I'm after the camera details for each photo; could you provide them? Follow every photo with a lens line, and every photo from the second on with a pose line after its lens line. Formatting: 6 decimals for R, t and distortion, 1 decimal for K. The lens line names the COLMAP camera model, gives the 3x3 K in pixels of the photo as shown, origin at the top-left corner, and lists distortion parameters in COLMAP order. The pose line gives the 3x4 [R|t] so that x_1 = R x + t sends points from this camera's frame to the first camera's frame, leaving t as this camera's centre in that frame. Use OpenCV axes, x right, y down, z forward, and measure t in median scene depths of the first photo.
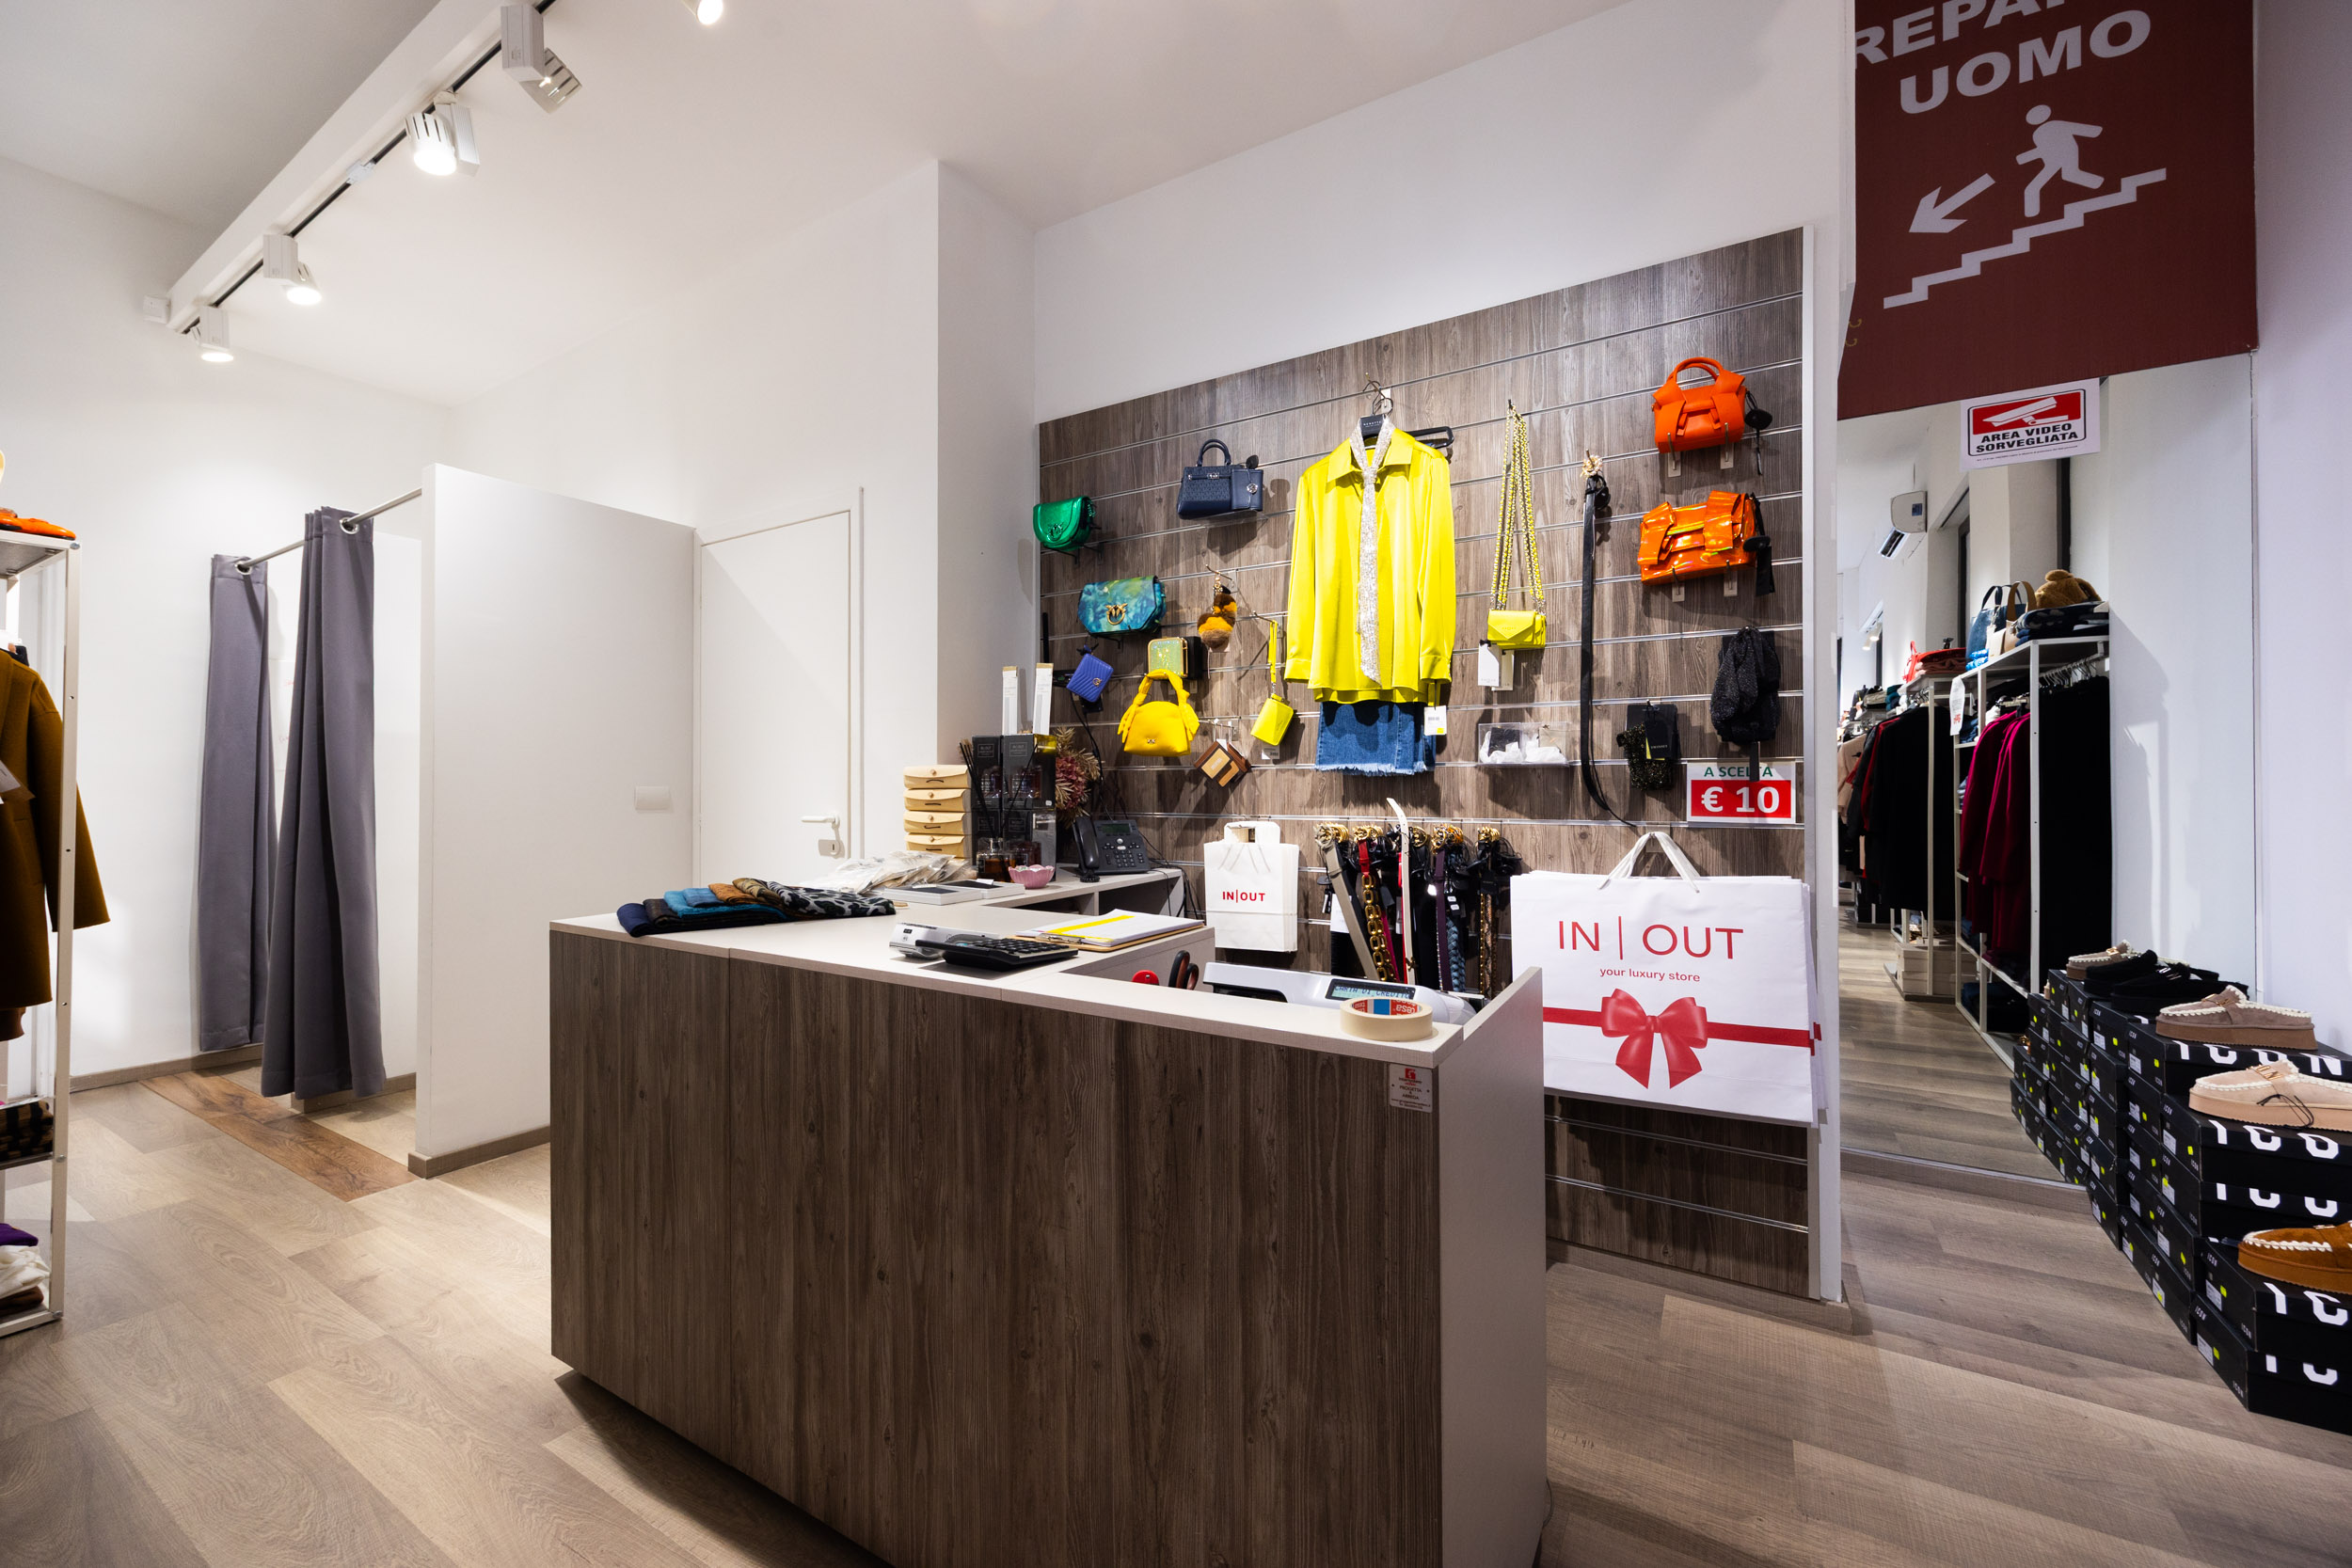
lens RADIAL K [[890.0, 0, 1164.7], [0, 890.0, 776.4], [0, 0, 1]] dist [-0.005732, -0.000418]
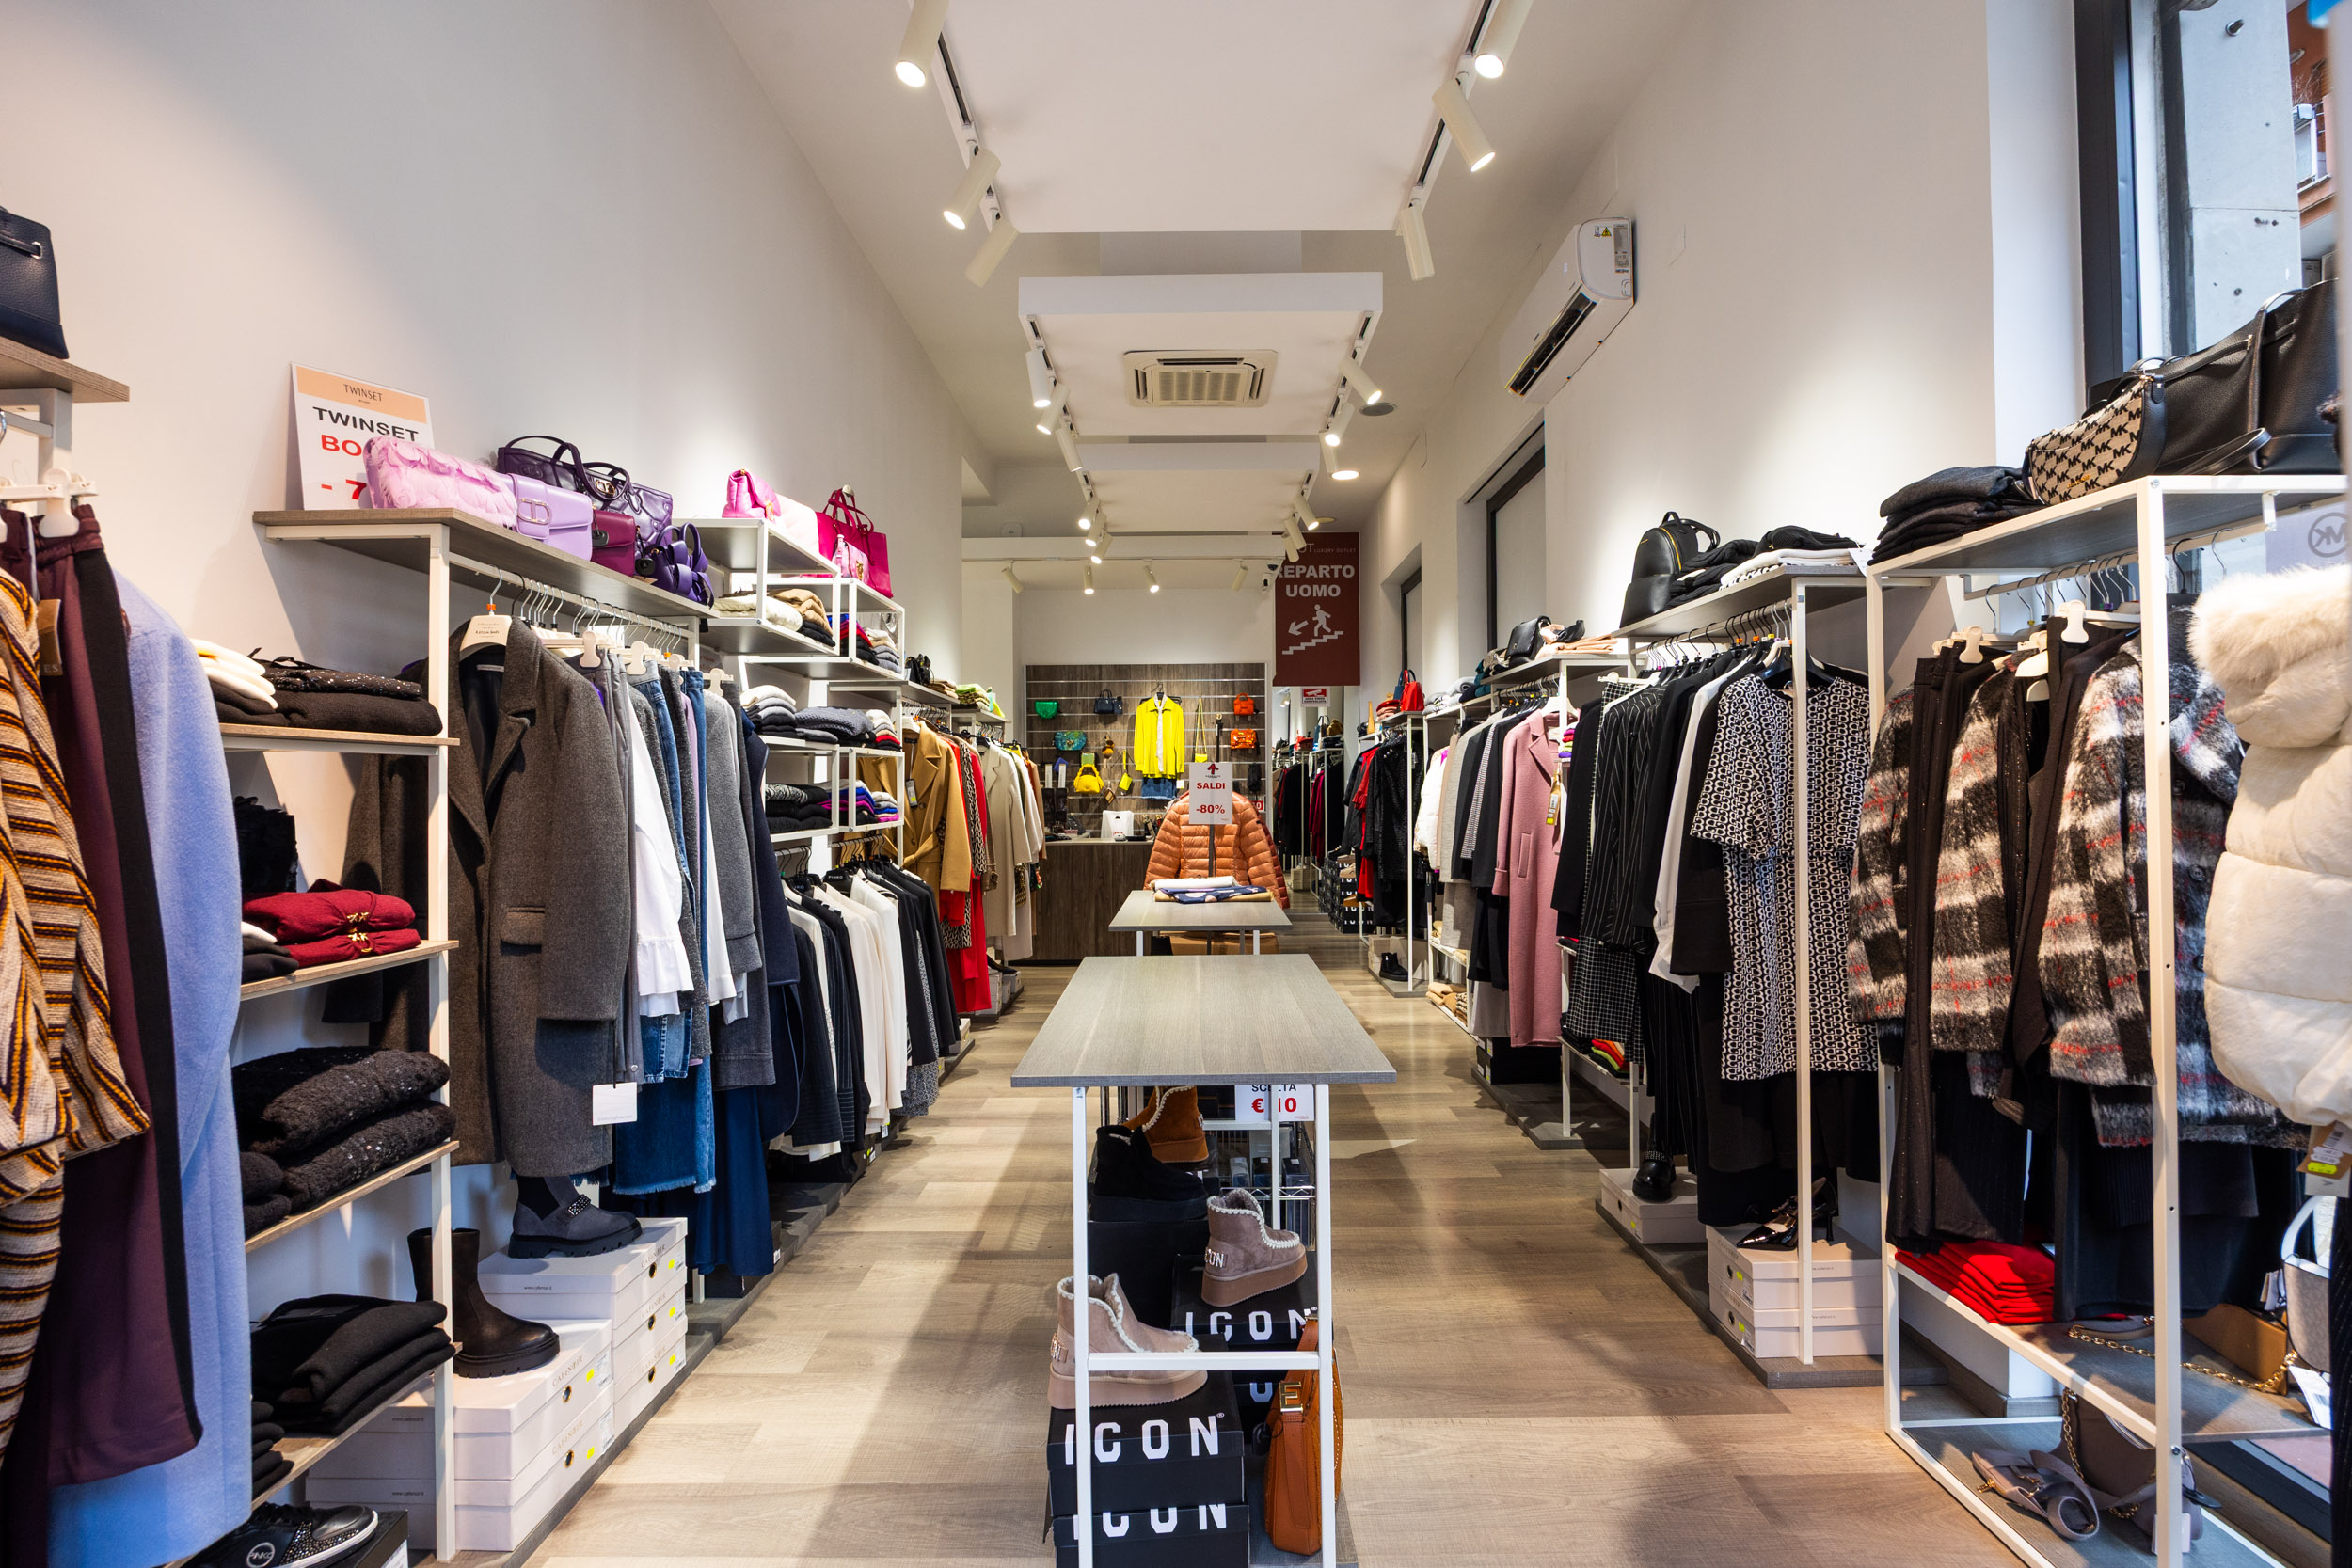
lens RADIAL K [[1063.2, 0, 1183.1], [0, 1063.2, 781.4], [0, 0, 1]] dist [-0.024454, 0.001237]
pose [[0.840051, -0.002990, 0.542499, -1.737609], [0.004867, 0.999986, -0.002026, -0.058023], [-0.542486, 0.004343, 0.840054, -2.239574]]
